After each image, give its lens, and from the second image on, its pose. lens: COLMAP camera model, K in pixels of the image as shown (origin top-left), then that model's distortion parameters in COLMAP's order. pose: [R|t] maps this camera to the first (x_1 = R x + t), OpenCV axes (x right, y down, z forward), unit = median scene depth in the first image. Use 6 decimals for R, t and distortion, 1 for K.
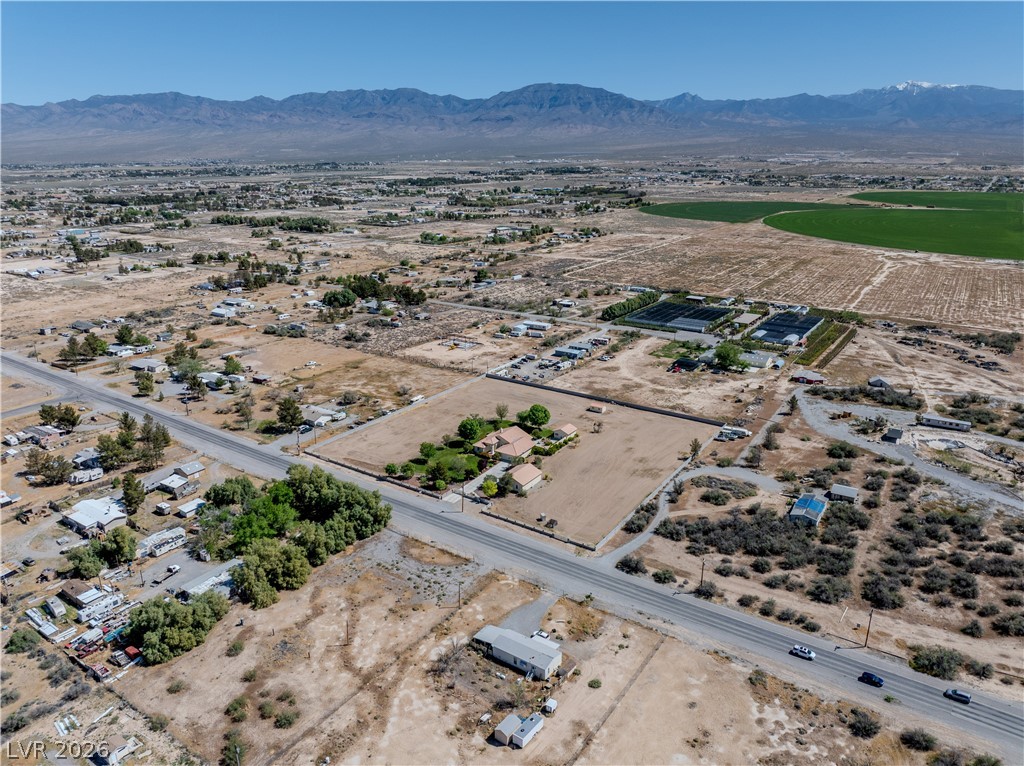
lens RADIAL K [[715.7, 0, 512.0], [0, 715.7, 383.0], [0, 0, 1]] dist [-0.036257, -0.003404]
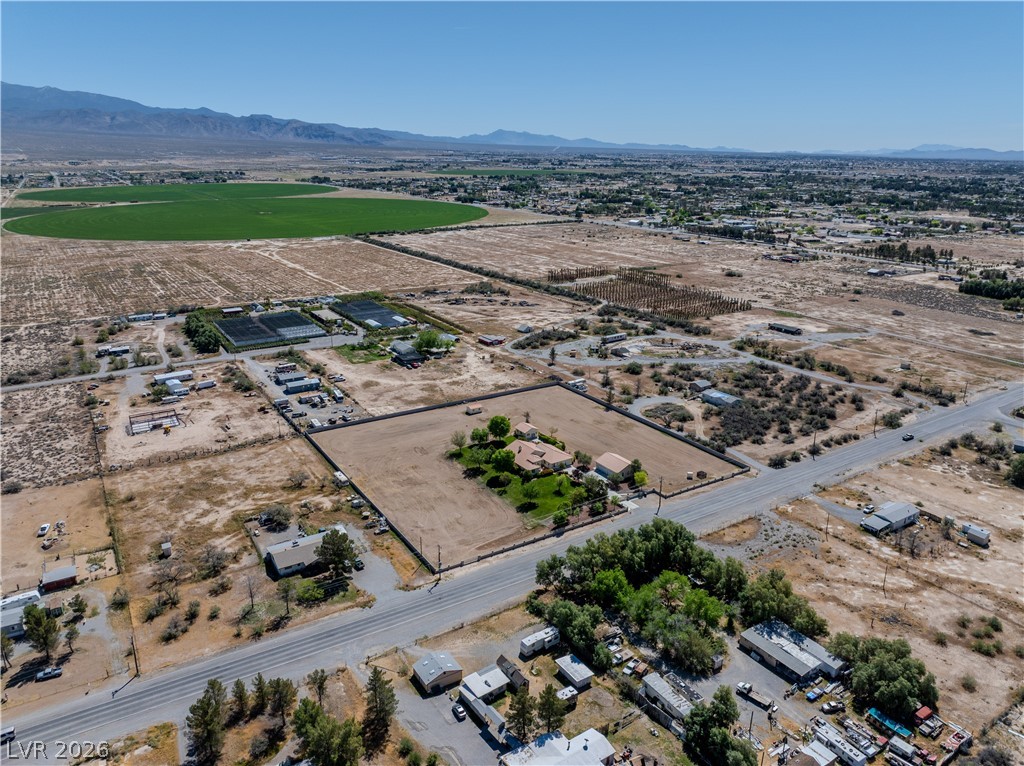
lens RADIAL K [[720.5, 0, 513.4], [0, 720.5, 378.3], [0, 0, 1]] dist [-0.037911, 0.001601]
pose [[0.393713, -0.274530, 0.877282, -0.693276], [0.276645, 0.945504, 0.171724, -0.155426], [-0.876617, 0.175086, 0.448204, 0.482323]]
